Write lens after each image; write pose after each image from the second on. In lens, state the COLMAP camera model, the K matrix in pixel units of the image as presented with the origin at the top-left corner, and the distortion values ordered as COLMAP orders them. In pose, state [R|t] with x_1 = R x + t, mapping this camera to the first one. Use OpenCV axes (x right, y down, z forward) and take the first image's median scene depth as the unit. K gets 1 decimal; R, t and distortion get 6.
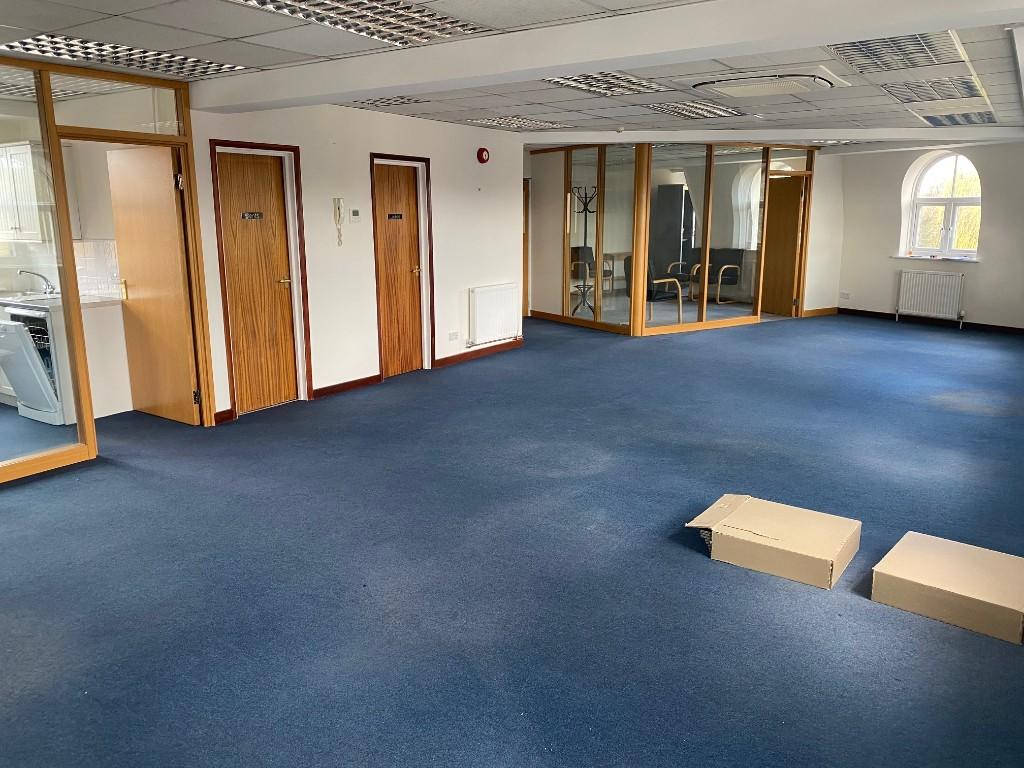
lens RADIAL K [[780.4, 0, 509.0], [0, 780.4, 381.6], [0, 0, 1]] dist [0.011172, 0.004394]
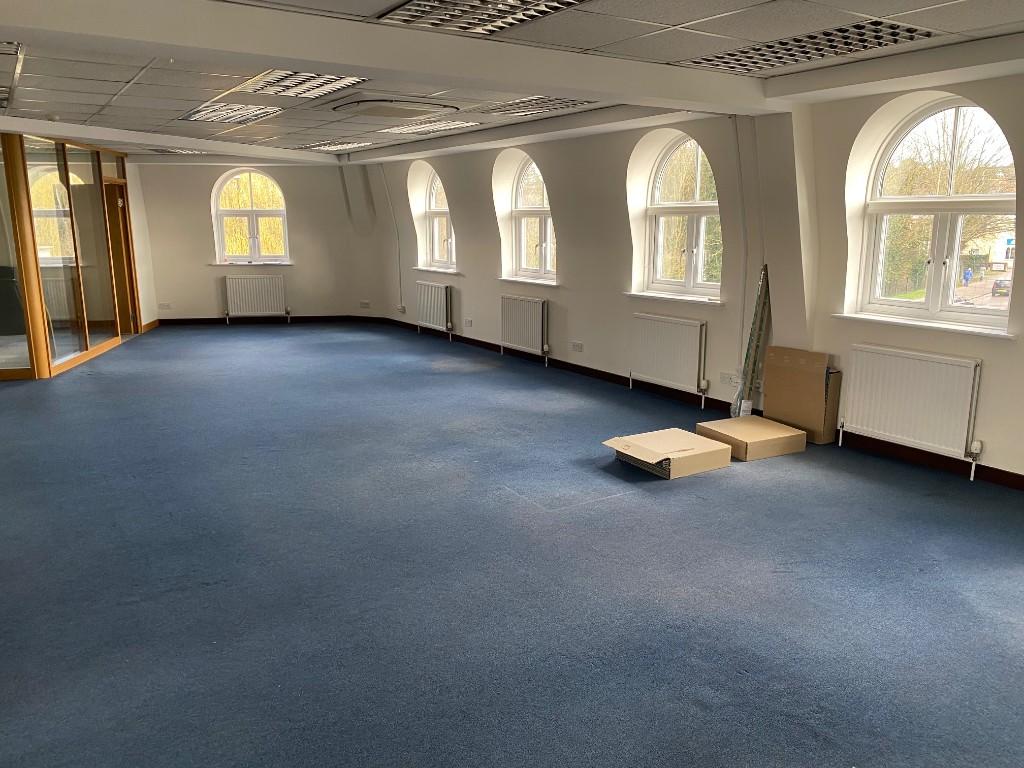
lens RADIAL K [[780.4, 0, 510.0], [0, 780.4, 383.7], [0, 0, 1]] dist [0.011172, 0.004394]
pose [[0.377365, -0.188309, 0.906717, -0.371841], [0.197342, 0.972970, 0.119937, -0.053883], [-0.904794, 0.133673, 0.404327, 0.246361]]
